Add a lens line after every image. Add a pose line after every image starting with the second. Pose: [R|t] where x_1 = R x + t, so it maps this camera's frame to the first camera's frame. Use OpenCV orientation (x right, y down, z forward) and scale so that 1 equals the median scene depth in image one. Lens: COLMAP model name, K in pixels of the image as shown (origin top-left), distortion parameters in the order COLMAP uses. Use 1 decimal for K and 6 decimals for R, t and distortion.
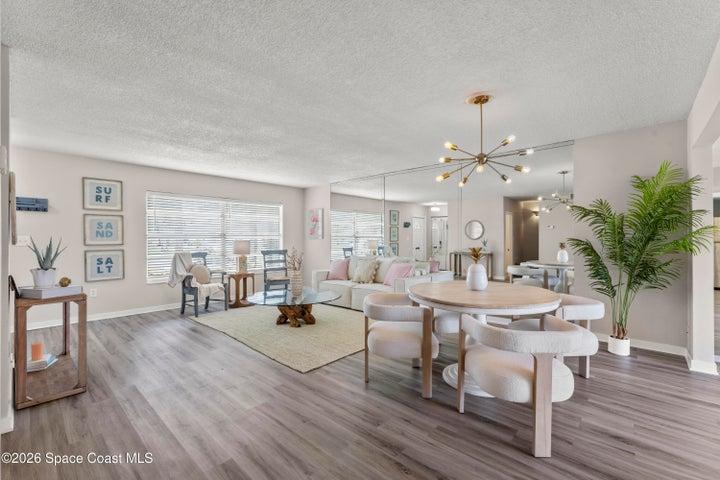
lens RADIAL K [[310.6, 0, 360.0], [0, 310.6, 240.0], [0, 0, 1]] dist [-0.000958, 0.000103]
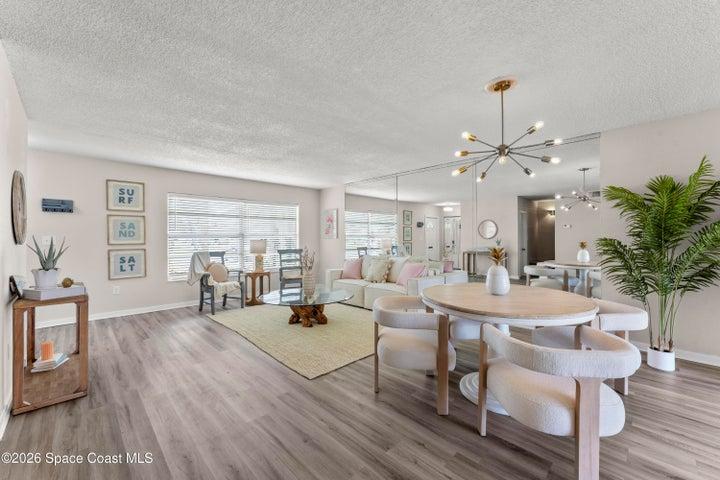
lens RADIAL K [[289.2, 0, 358.9], [0, 289.2, 237.6], [0, 0, 1]] dist [0.002069, 0.000076]
pose [[0.998293, -0.000800, -0.058400, 0.012932], [0.000414, 0.999978, -0.006621, 0.000023], [0.058404, 0.006585, 0.998271, 0.086404]]
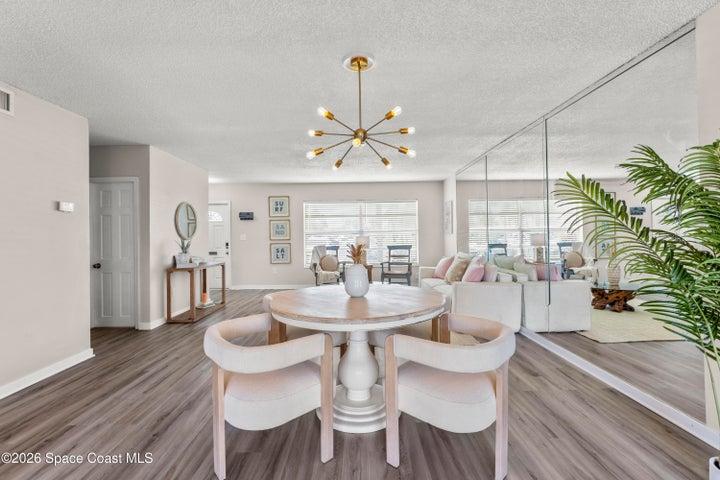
lens RADIAL K [[317.3, 0, 368.2], [0, 317.3, 236.3], [0, 0, 1]] dist [0.036548, 0.000342]
pose [[0.687993, -0.006903, -0.725684, 0.688507], [0.007826, 0.999967, -0.002092, 0.005926], [0.725675, -0.004240, 0.688025, 0.288754]]
